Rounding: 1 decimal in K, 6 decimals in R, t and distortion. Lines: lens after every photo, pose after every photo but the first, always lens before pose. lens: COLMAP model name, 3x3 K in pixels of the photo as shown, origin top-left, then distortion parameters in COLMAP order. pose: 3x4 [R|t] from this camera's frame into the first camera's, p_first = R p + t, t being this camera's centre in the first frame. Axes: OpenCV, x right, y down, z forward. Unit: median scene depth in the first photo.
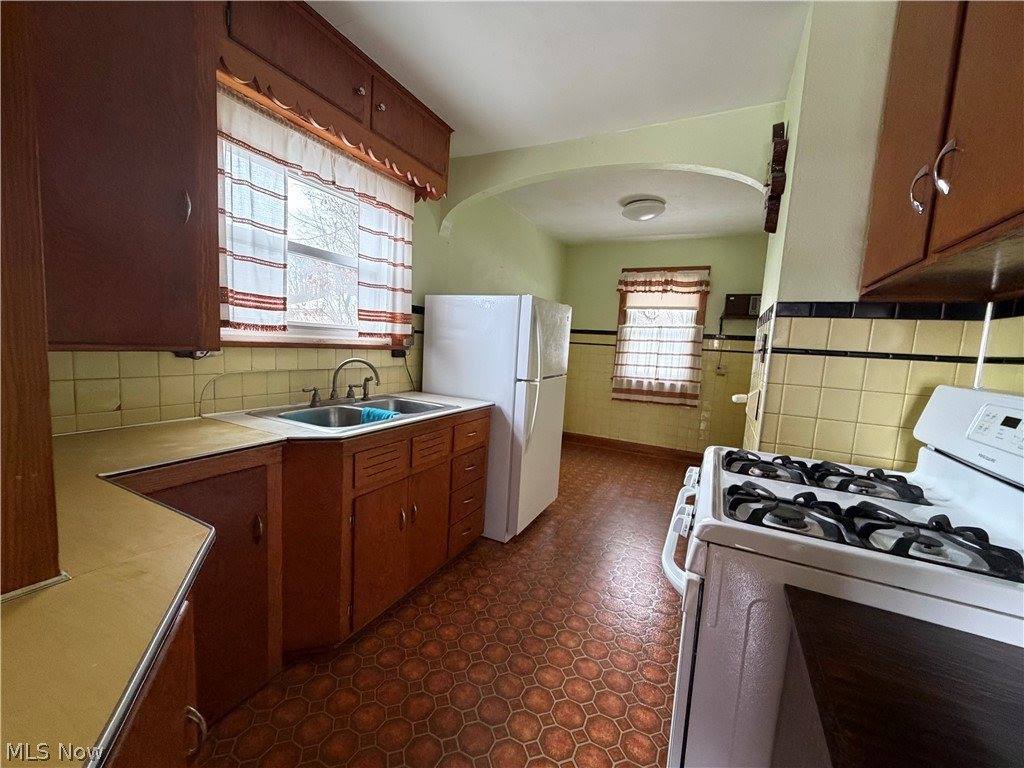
lens RADIAL K [[408.4, 0, 510.8], [0, 408.4, 384.3], [0, 0, 1]] dist [-0.001713, -0.000037]
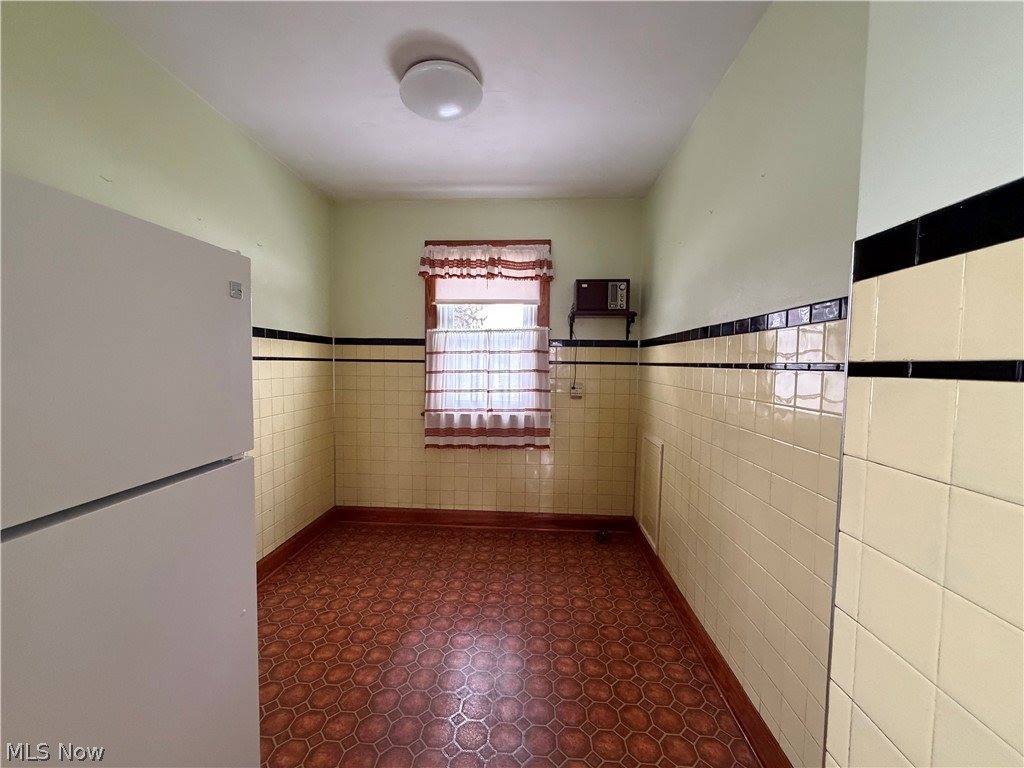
lens RADIAL K [[408.4, 0, 513.1], [0, 408.4, 384.5], [0, 0, 1]] dist [-0.001713, -0.000037]
pose [[0.914320, -0.066139, 0.399556, 0.136587], [0.081672, 0.996417, -0.021956, -0.037187], [-0.396672, 0.052708, 0.916446, 0.394514]]
